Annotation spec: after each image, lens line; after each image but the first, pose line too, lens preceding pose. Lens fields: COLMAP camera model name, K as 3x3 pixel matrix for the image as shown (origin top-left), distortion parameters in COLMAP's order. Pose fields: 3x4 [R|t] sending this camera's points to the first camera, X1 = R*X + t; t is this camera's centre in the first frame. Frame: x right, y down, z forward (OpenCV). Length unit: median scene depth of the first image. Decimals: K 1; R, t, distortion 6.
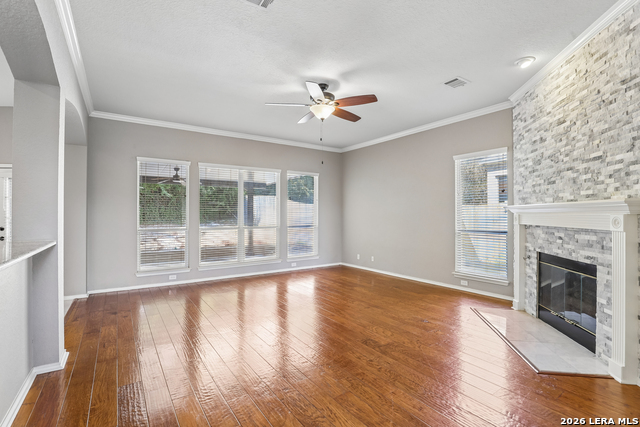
lens RADIAL K [[301.0, 0, 320.0], [0, 301.0, 213.5], [0, 0, 1]] dist [-0.015423, -0.000462]
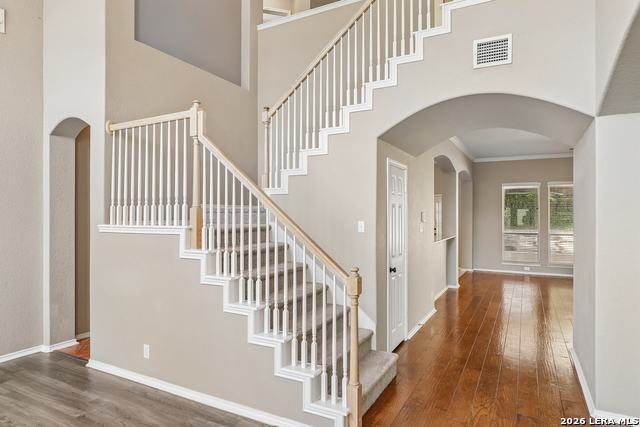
lens RADIAL K [[381.0, 0, 320.0], [0, 381.0, 213.5], [0, 0, 1]] dist [0.001738, 0.000251]
pose [[0.460397, -0.003856, -0.887705, 0.663343], [0.003458, 0.999991, -0.002550, -0.039767], [0.887707, -0.001896, 0.460406, -0.683792]]
